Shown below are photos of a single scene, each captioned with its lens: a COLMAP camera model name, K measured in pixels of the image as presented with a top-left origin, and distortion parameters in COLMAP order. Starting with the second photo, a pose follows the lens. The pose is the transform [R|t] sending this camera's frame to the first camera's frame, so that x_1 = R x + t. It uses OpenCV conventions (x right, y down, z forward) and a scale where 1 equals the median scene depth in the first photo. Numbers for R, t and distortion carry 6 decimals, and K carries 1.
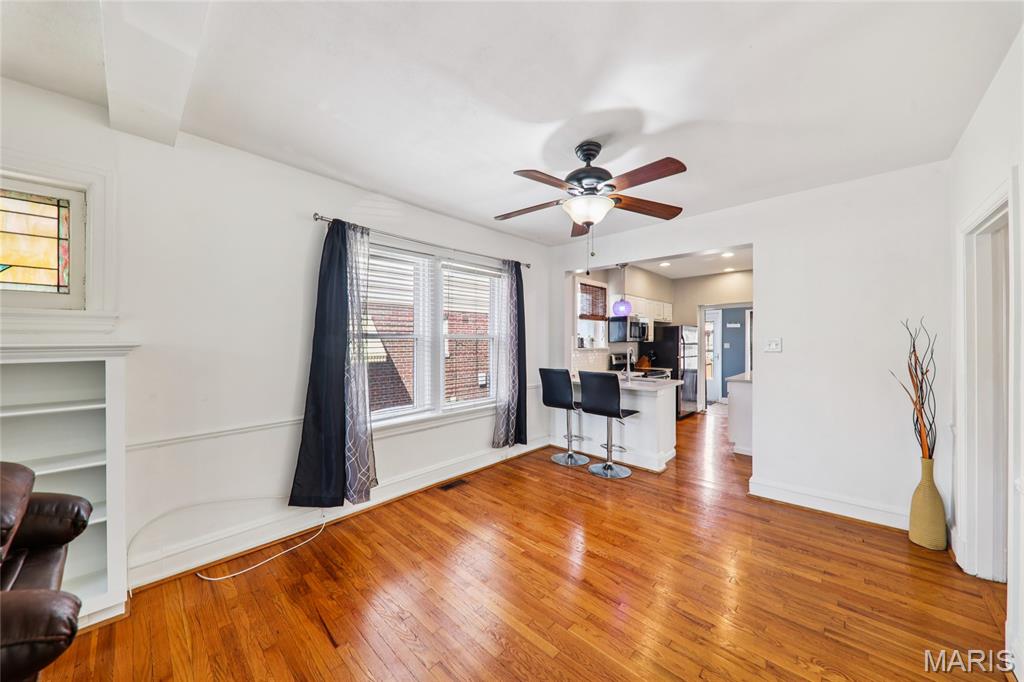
lens RADIAL K [[354.5, 0, 512.0], [0, 354.5, 341.0], [0, 0, 1]] dist [-0.000788, -0.000227]
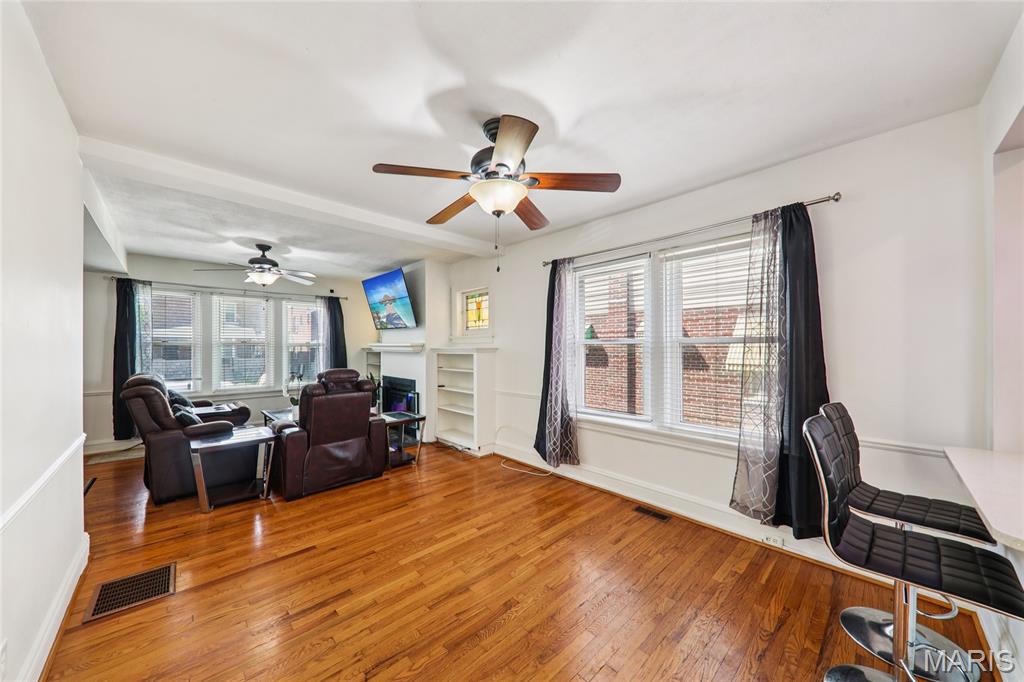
lens RADIAL K [[353.1, 0, 514.4], [0, 353.1, 346.0], [0, 0, 1]] dist [0.000430, 0.000049]
pose [[-0.054866, 0.001227, -0.998493, 0.460326], [0.003860, 0.999992, 0.001017, -0.002517], [0.998486, -0.003798, -0.054870, 0.462377]]
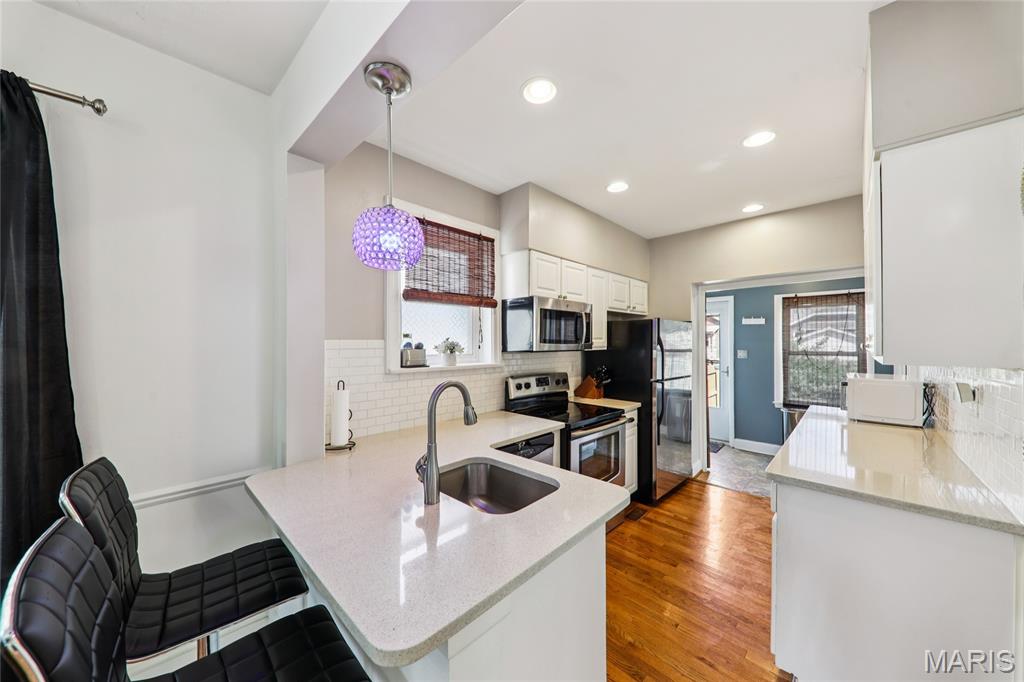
lens RADIAL K [[354.5, 0, 512.0], [0, 354.5, 341.0], [0, 0, 1]] dist [-0.000788, -0.000227]
pose [[0.999962, -0.000016, -0.008772, 0.318570], [-0.000015, 0.999994, -0.003527, -0.011219], [0.008772, 0.003527, 0.999955, 0.572422]]
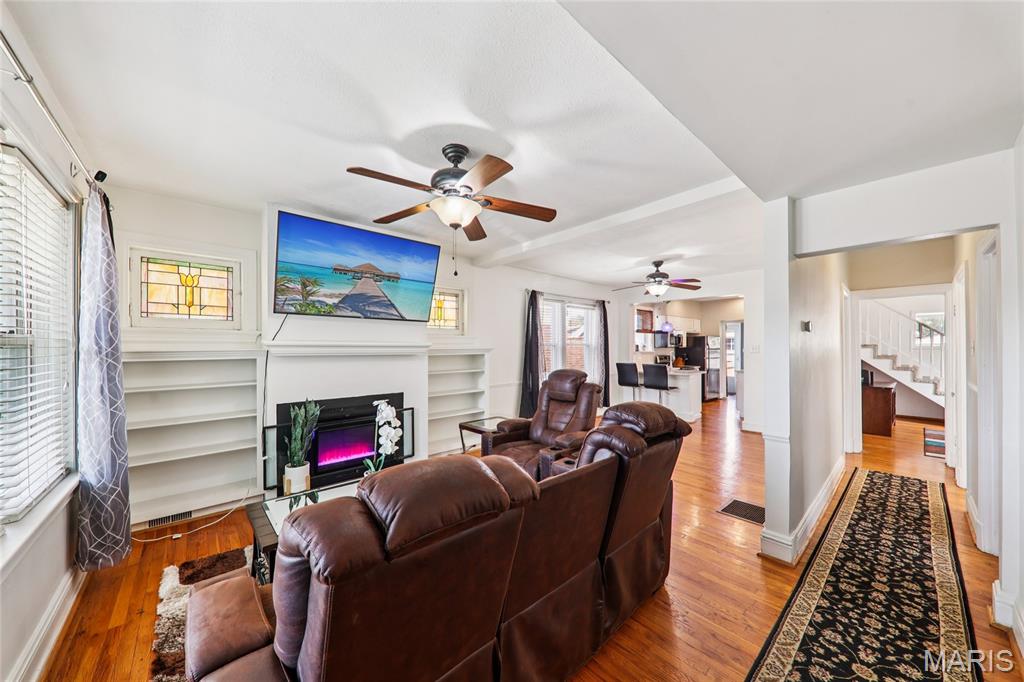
lens RADIAL K [[357.2, 0, 502.7], [0, 357.2, 343.7], [0, 0, 1]] dist [-0.000778, -0.000102]
pose [[0.995813, -0.000003, -0.091415, -0.242073], [-0.000672, 0.999973, -0.007354, -0.001962], [0.091413, 0.007385, 0.995786, -0.587803]]
